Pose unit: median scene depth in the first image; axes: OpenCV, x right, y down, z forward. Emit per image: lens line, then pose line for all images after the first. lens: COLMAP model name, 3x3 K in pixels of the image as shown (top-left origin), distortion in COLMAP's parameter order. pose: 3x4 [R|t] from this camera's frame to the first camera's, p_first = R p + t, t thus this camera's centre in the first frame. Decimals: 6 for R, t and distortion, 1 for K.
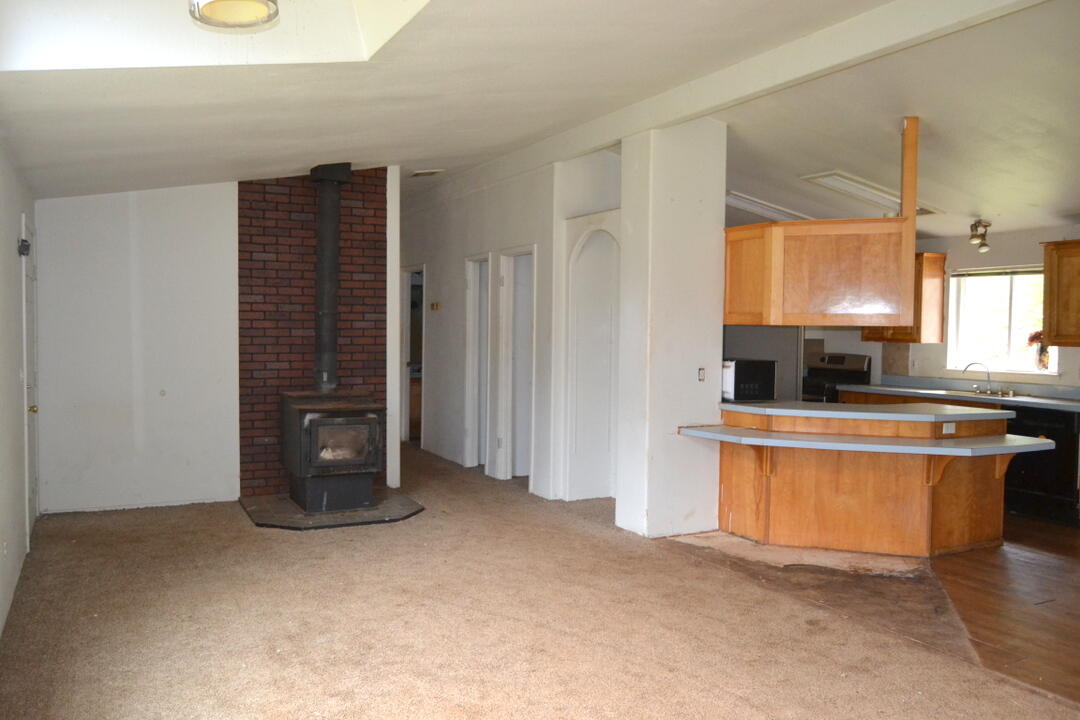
lens RADIAL K [[873.0, 0, 518.8], [0, 873.0, 358.8], [0, 0, 1]] dist [-0.009546, 0.005552]
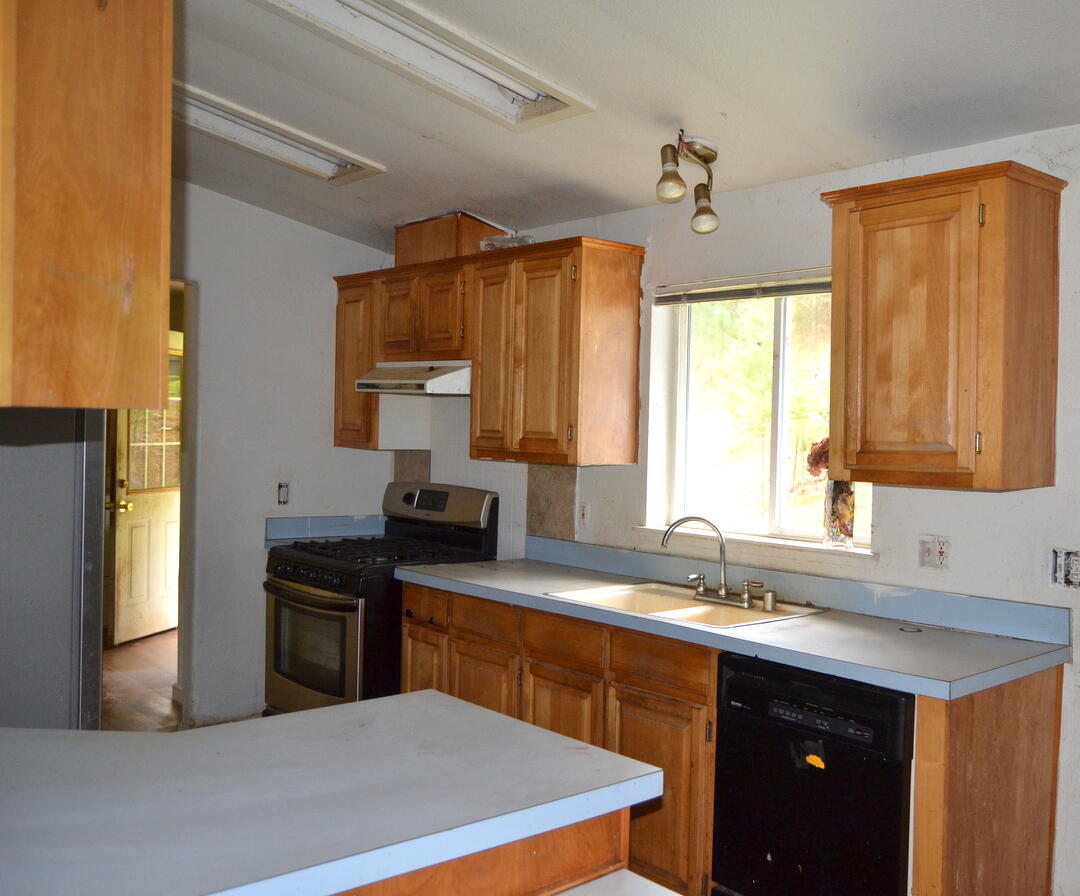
lens RADIAL K [[1369.4, 0, 547.4], [0, 1369.4, 439.9], [0, 0, 1]] dist [-0.033337, 0.000000]
pose [[0.959274, 0.013010, 0.282176, 0.289449], [-0.005978, 0.999650, -0.025765, -0.014169], [-0.282413, 0.023029, 0.959017, 0.429881]]
